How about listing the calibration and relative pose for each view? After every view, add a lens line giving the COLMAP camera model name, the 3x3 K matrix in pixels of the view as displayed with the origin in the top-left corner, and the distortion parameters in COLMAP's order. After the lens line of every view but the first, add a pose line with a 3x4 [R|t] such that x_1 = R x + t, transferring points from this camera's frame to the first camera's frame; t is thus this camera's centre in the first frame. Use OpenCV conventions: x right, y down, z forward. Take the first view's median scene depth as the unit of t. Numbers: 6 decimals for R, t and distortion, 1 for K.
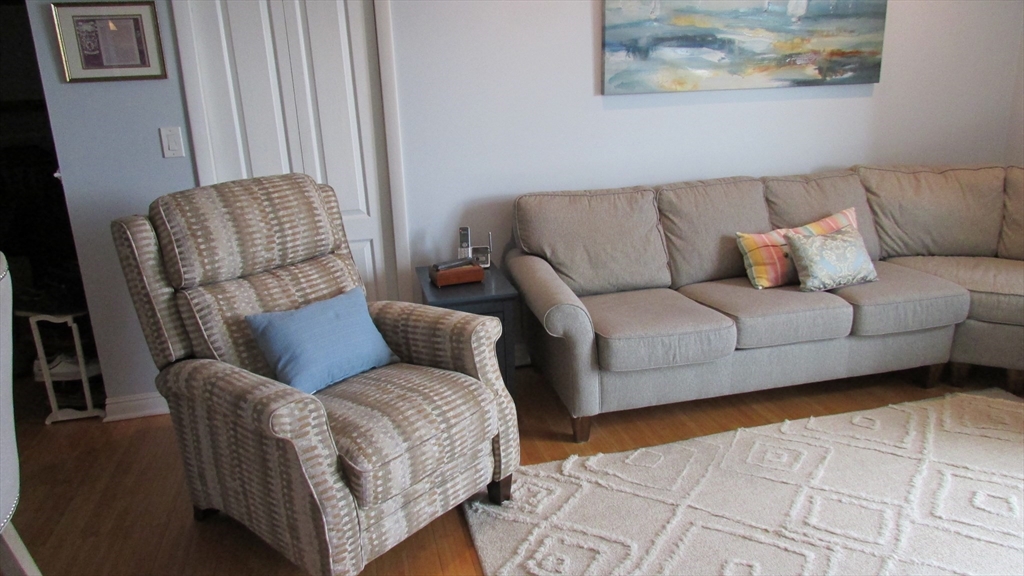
lens RADIAL K [[730.8, 0, 514.5], [0, 730.8, 284.3], [0, 0, 1]] dist [-0.020592, -0.003657]
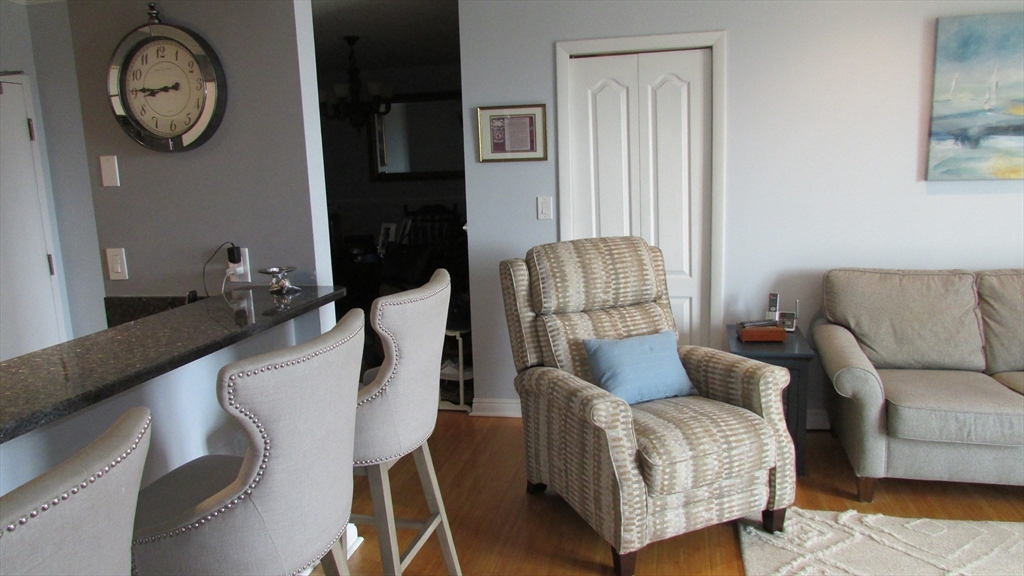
lens RADIAL K [[730.8, 0, 514.5], [0, 730.8, 284.3], [0, 0, 1]] dist [-0.020592, -0.003657]
pose [[0.895238, 0.084380, -0.437526, 0.083879], [-0.126991, 0.989500, -0.069008, 0.047568], [0.427109, 0.117341, 0.896554, -0.232844]]
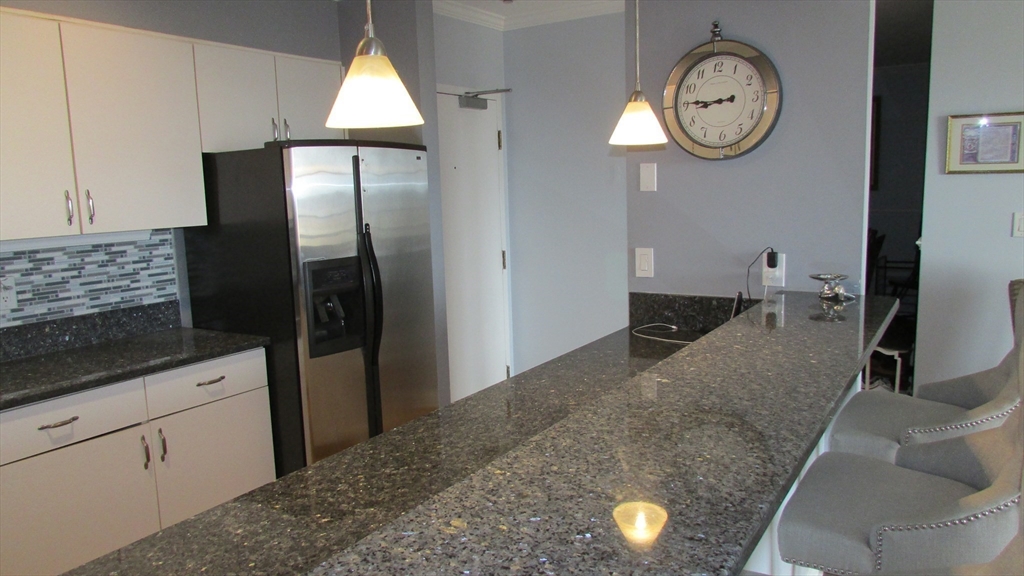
lens RADIAL K [[730.8, 0, 514.5], [0, 730.8, 284.3], [0, 0, 1]] dist [-0.020592, -0.003657]
pose [[0.688840, 0.126564, -0.713779, -0.231894], [-0.206210, 0.978174, -0.025559, 0.129663], [0.694965, 0.164794, 0.699904, -0.499578]]
